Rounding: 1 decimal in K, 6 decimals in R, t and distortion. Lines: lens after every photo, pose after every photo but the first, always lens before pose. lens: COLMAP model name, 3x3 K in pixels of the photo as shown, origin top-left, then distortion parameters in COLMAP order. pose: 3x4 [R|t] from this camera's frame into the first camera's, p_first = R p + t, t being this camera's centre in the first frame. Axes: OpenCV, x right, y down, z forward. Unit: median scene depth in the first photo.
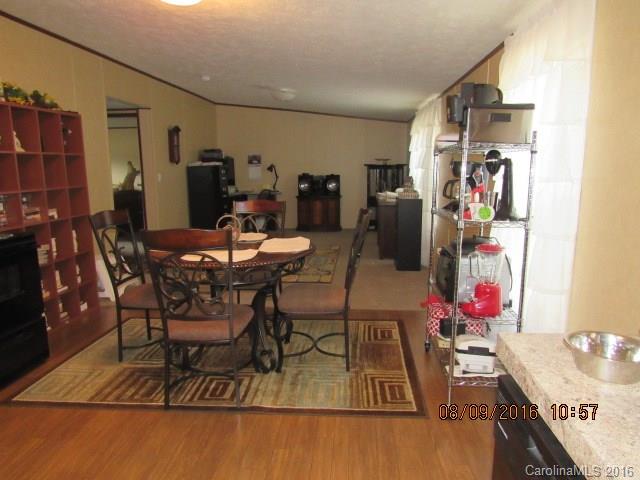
lens RADIAL K [[454.7, 0, 320.0], [0, 454.7, 240.0], [0, 0, 1]] dist [0.001180, 0.000610]
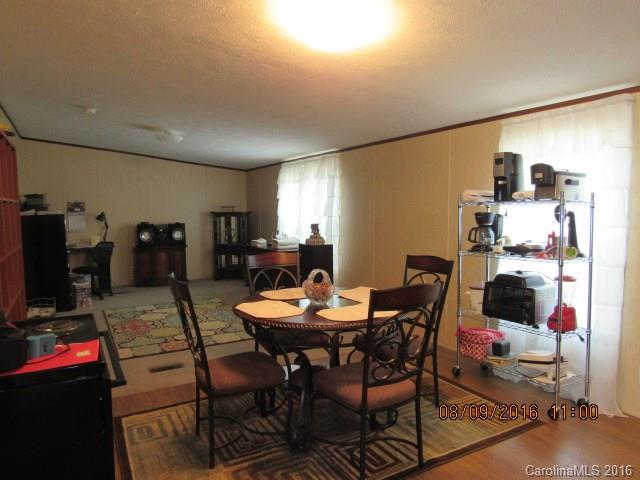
lens RADIAL K [[454.7, 0, 320.0], [0, 454.7, 240.0], [0, 0, 1]] dist [0.001180, 0.000610]
pose [[0.832980, -0.038467, 0.551965, -0.247840], [0.092450, 0.993233, -0.070299, -0.017371], [-0.545525, 0.109587, 0.830899, 0.073116]]
